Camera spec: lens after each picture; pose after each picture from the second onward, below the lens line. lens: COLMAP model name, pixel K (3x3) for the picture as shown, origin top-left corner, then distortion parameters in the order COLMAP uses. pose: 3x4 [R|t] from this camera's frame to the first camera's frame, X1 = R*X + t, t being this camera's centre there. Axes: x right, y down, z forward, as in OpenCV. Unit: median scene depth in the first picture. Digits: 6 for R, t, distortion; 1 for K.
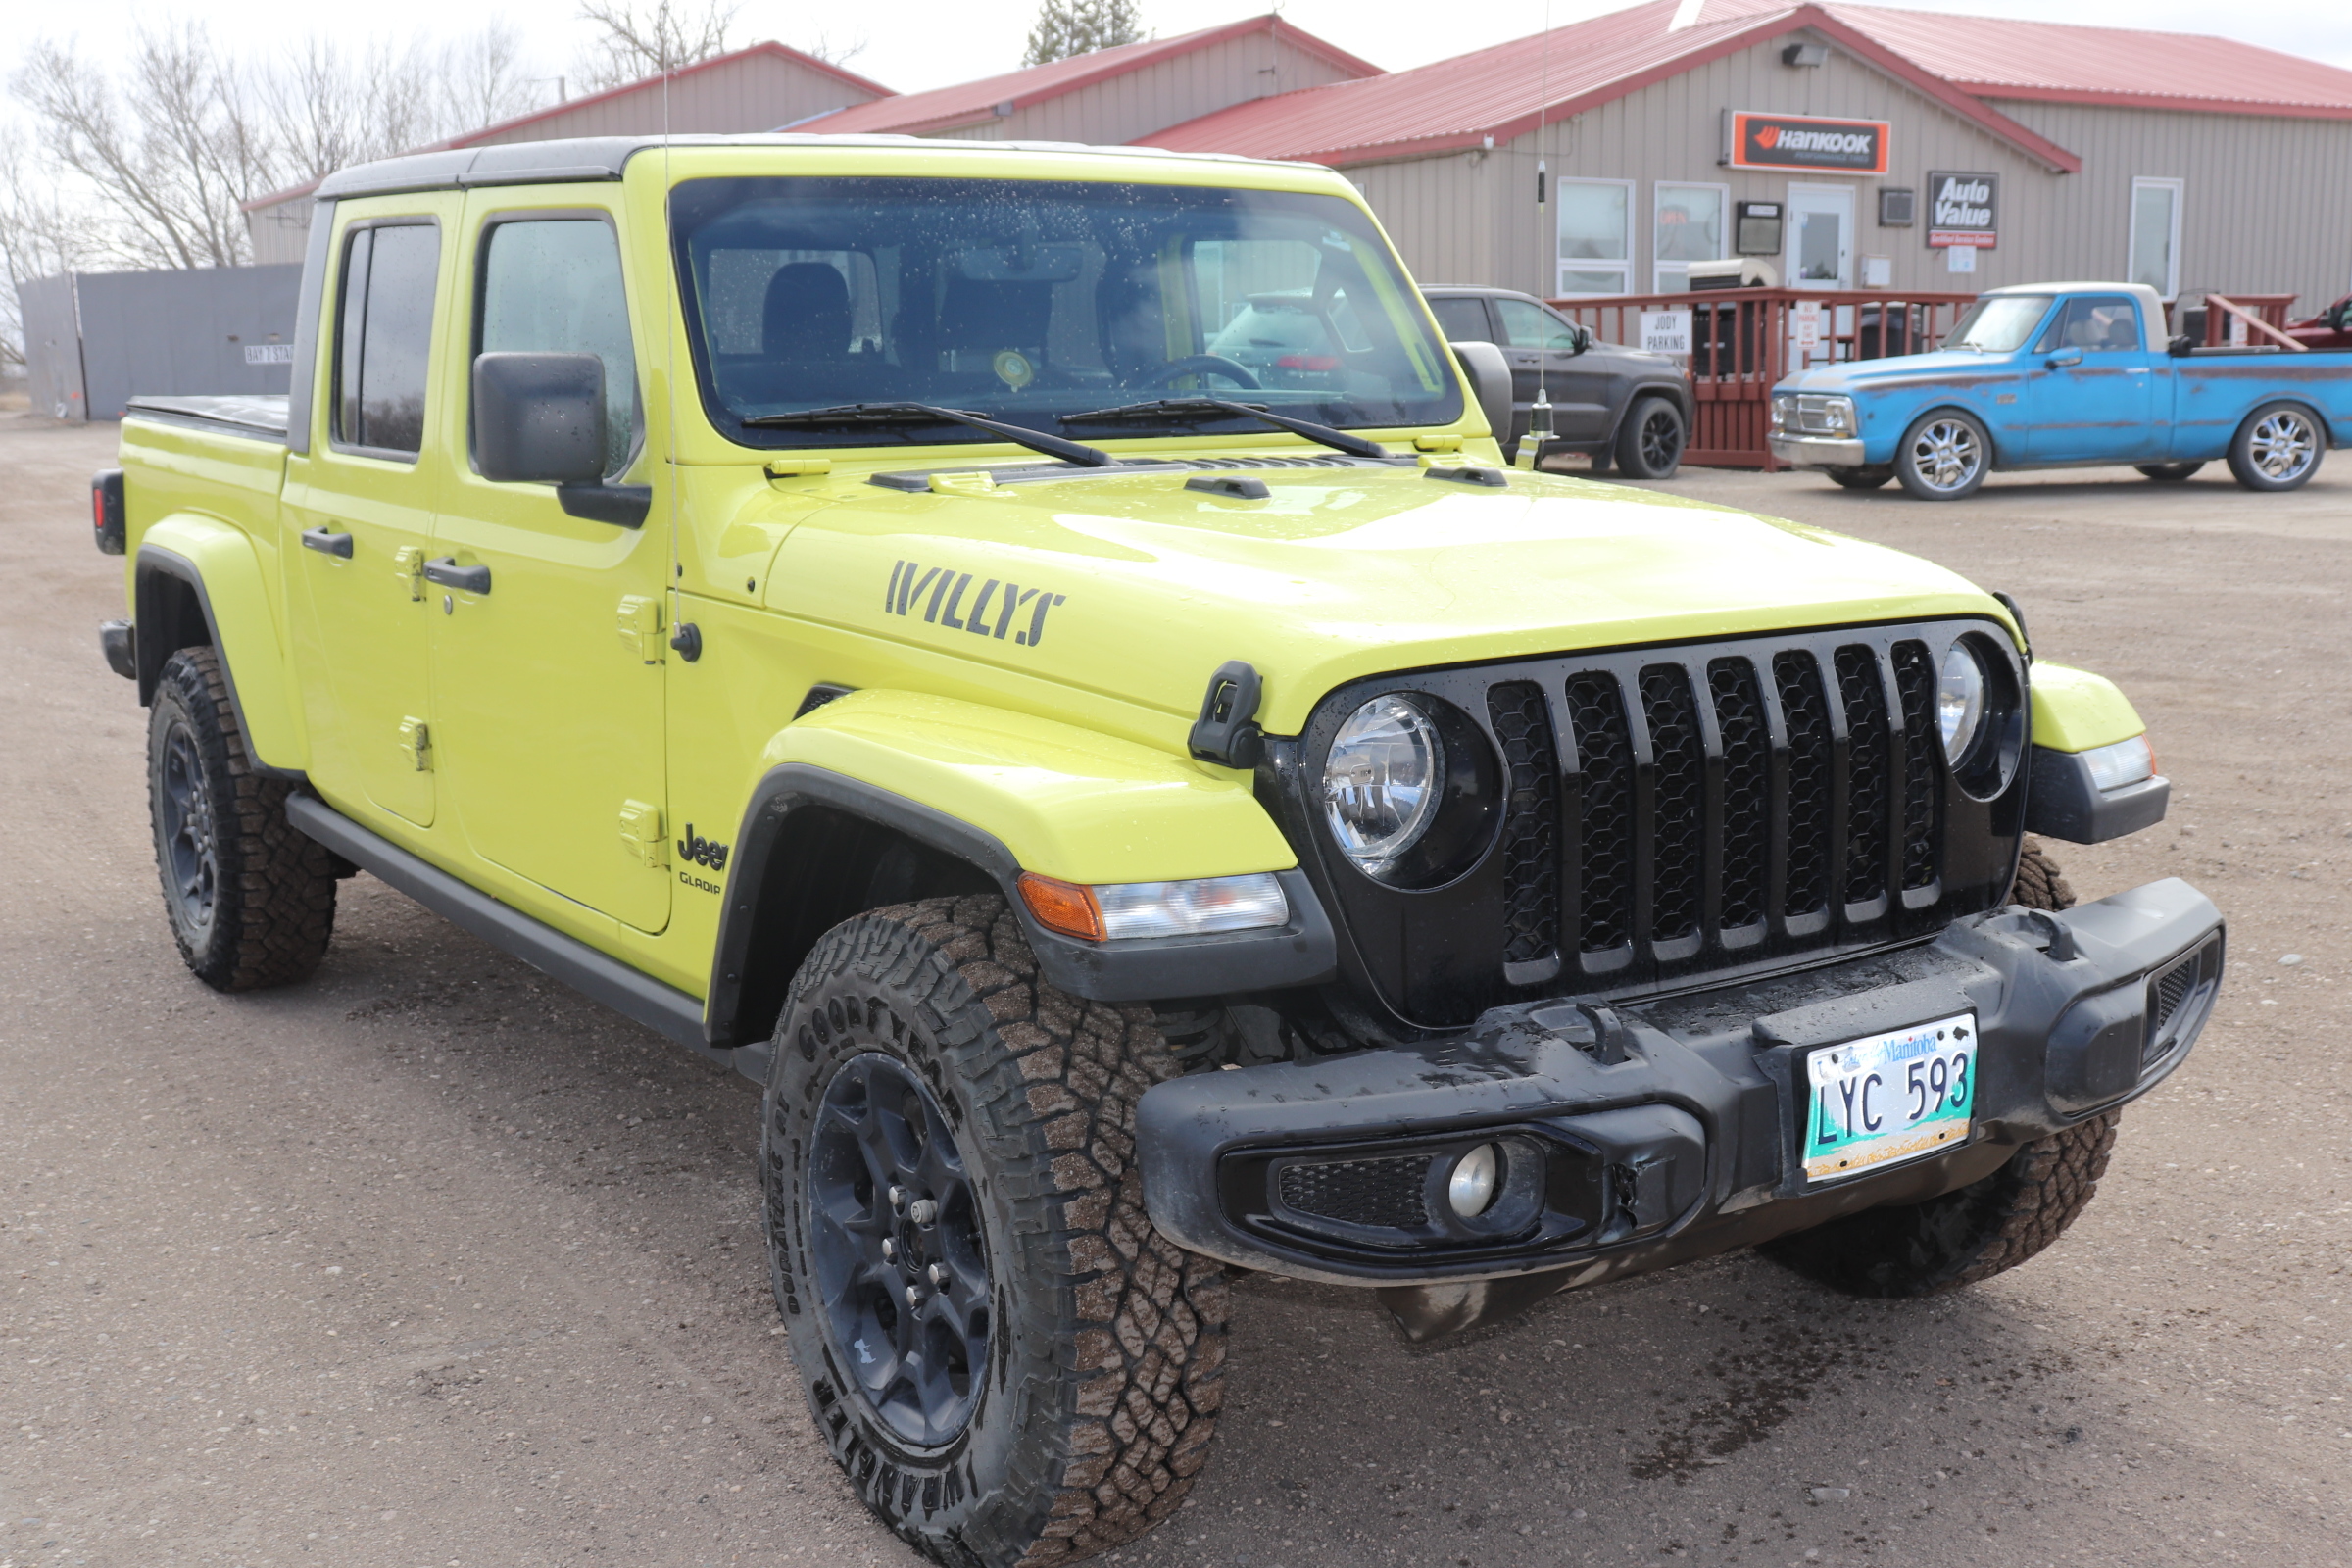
lens RADIAL K [[2611.7, 0, 1242.1], [0, 2611.7, 818.5], [0, 0, 1]] dist [-0.022652, 0.000000]
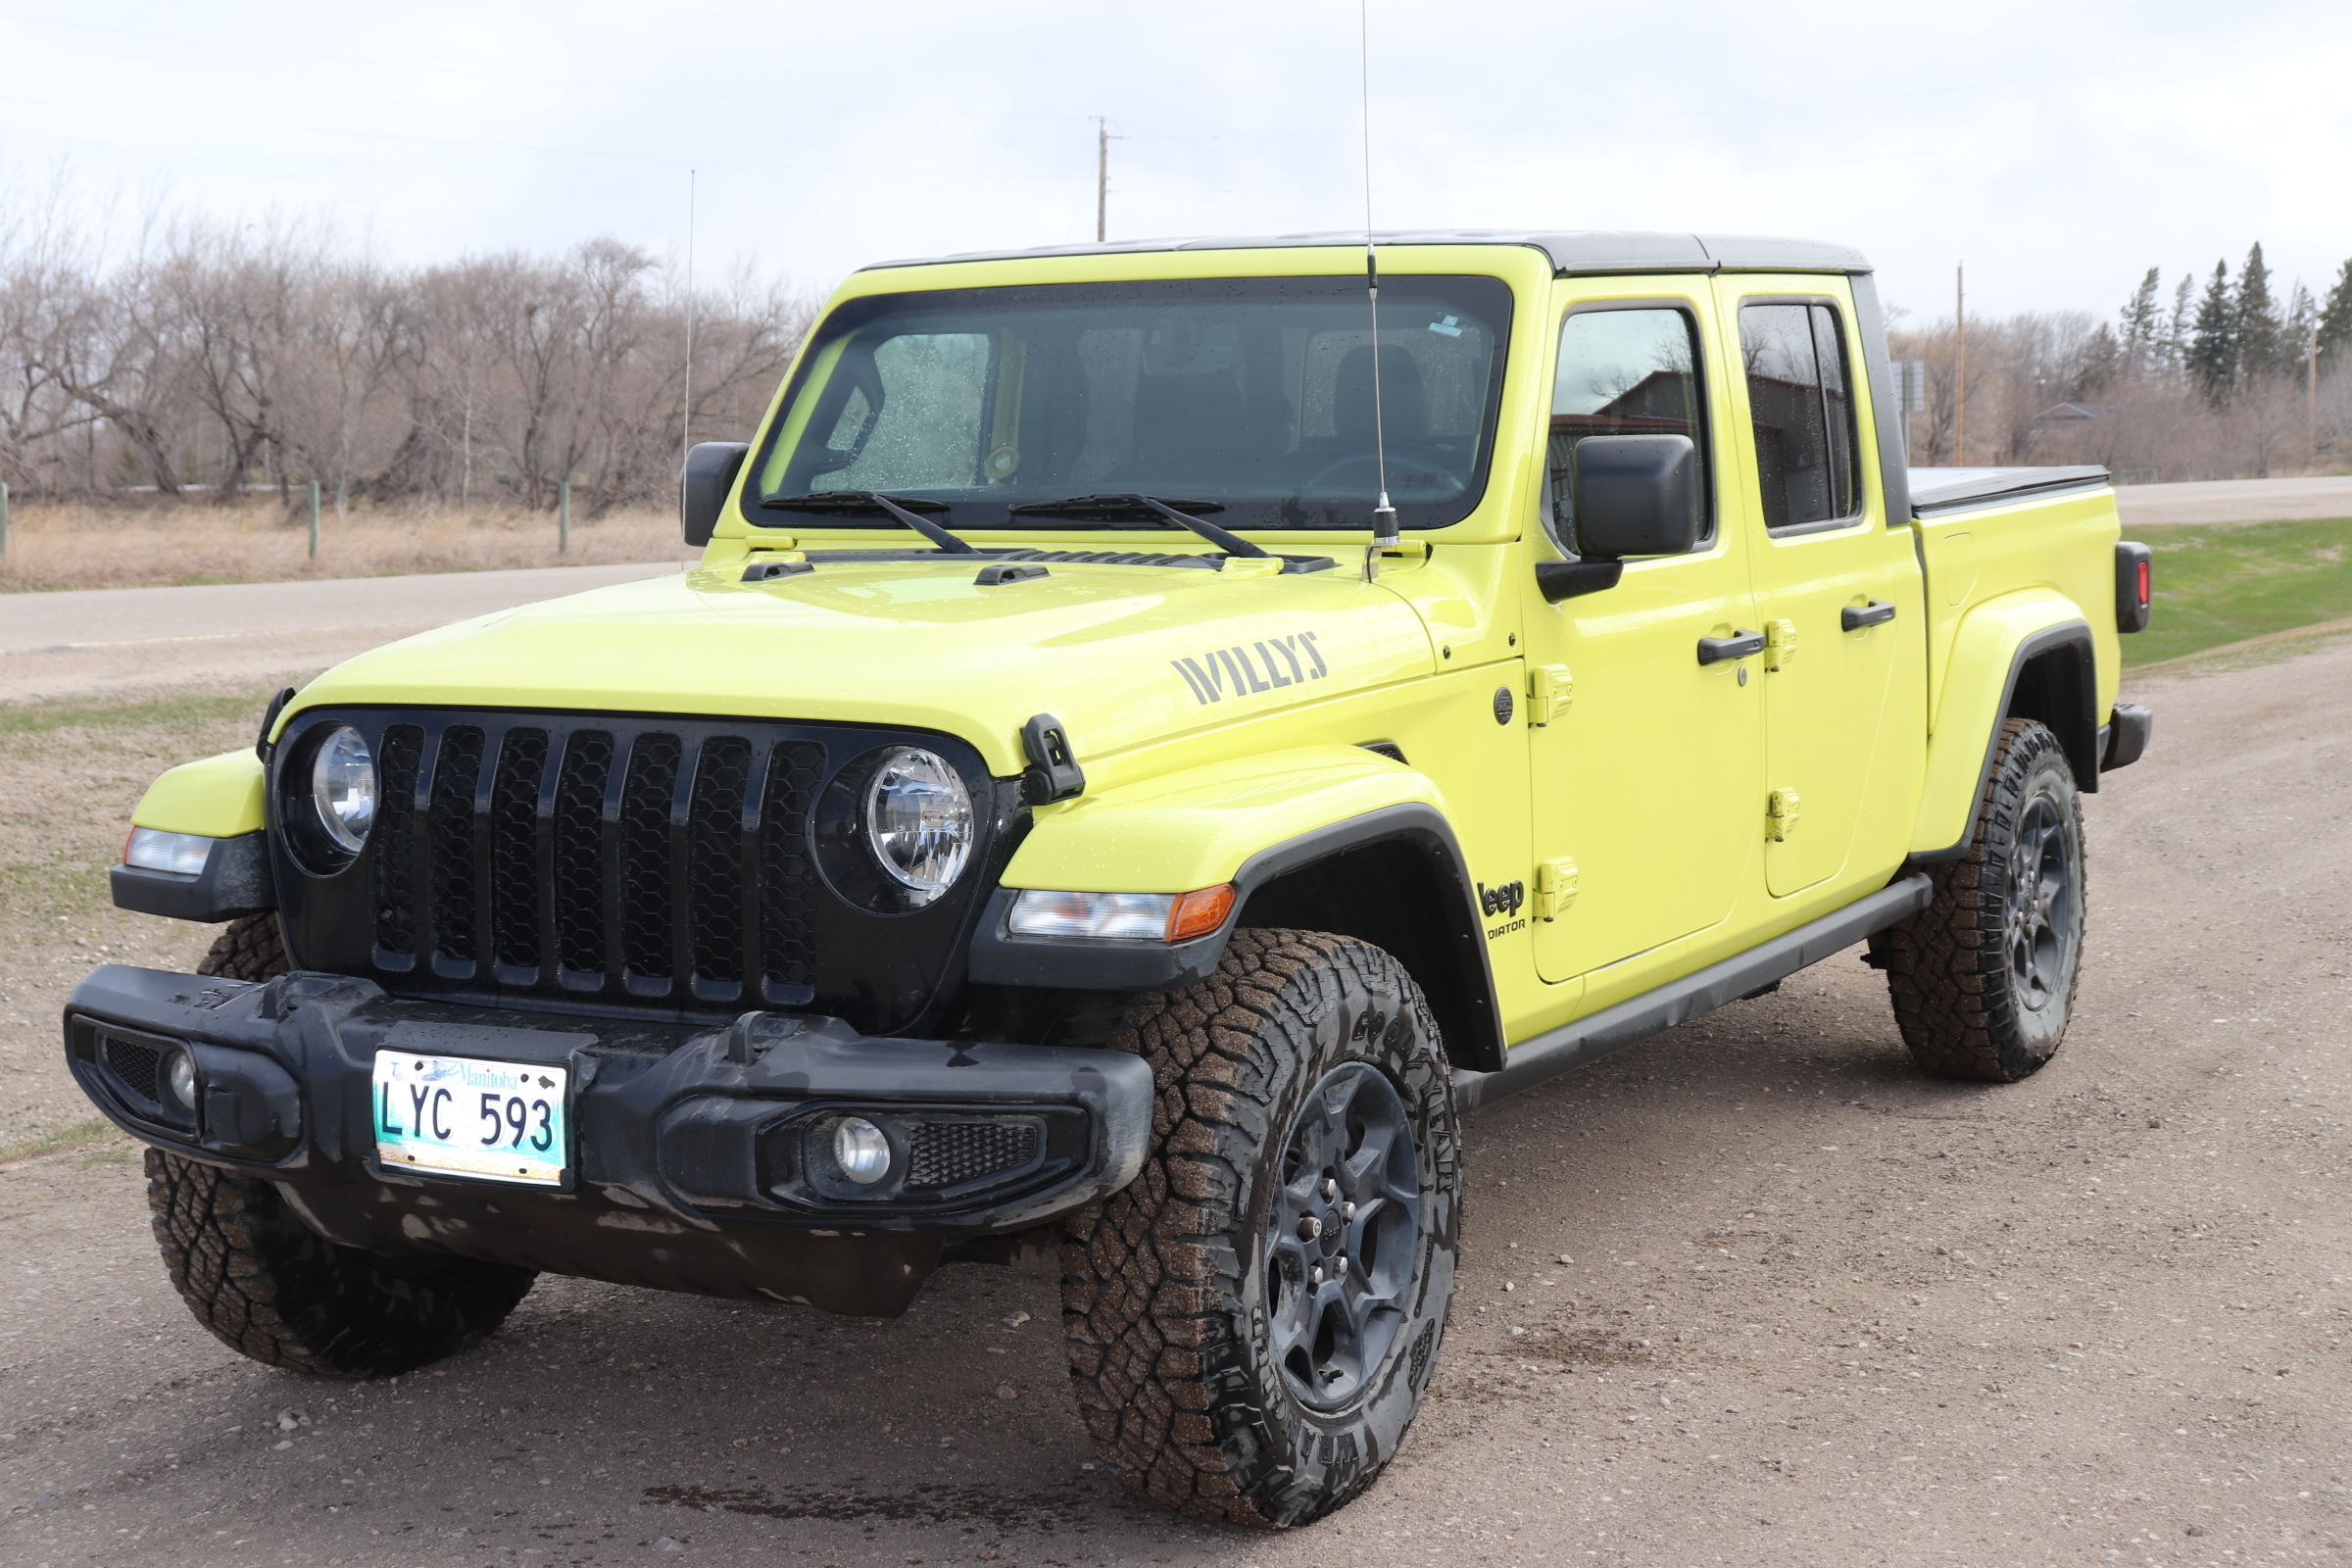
lens RADIAL K [[3704.2, 0, 1164.4], [0, 3704.2, 798.7], [0, 0, 1]] dist [0.101114, 0.000000]
pose [[0.419137, 0.096920, -0.902735, 1.833146], [-0.154764, 0.987361, 0.034149, -0.132173], [0.894635, 0.125398, 0.428840, 0.565579]]
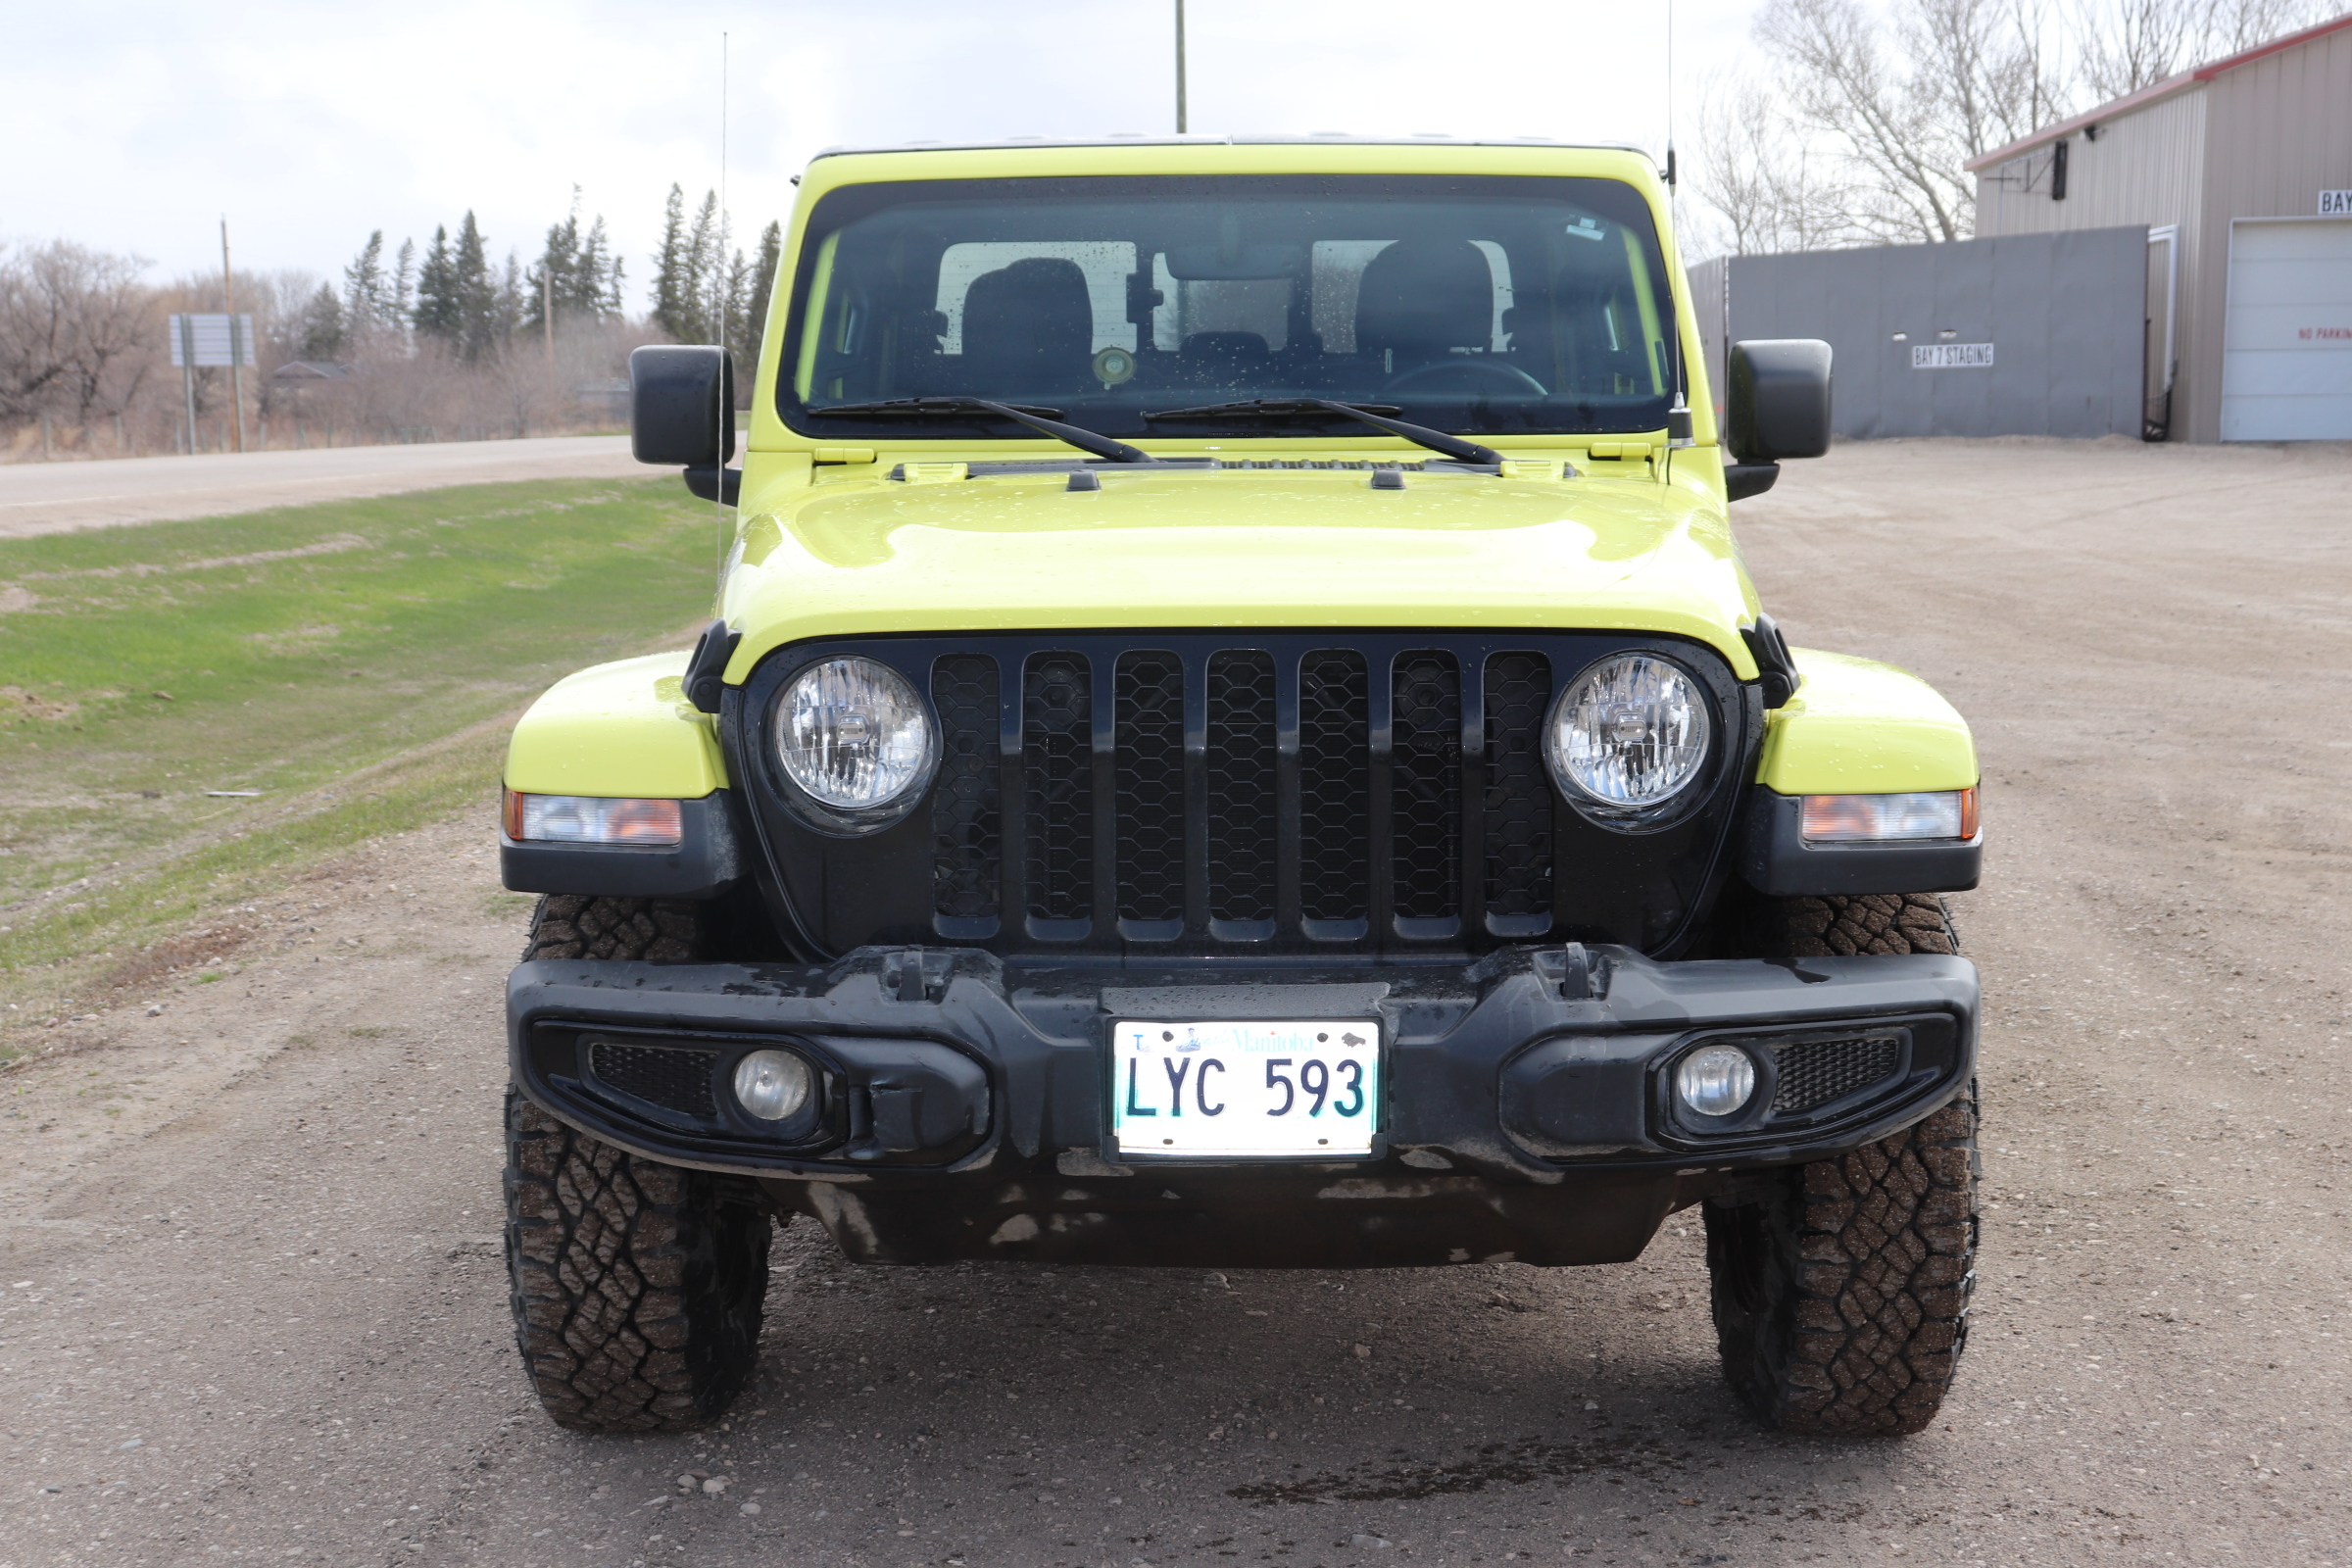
lens RADIAL K [[3621.5, 0, 1223.6], [0, 3621.5, 831.0], [0, 0, 1]] dist [0.148639, 0.000000]
pose [[0.815878, 0.077764, -0.572971, 1.040967], [-0.105144, 0.994347, -0.014767, 0.030563], [0.568584, 0.072293, 0.819442, -0.153994]]
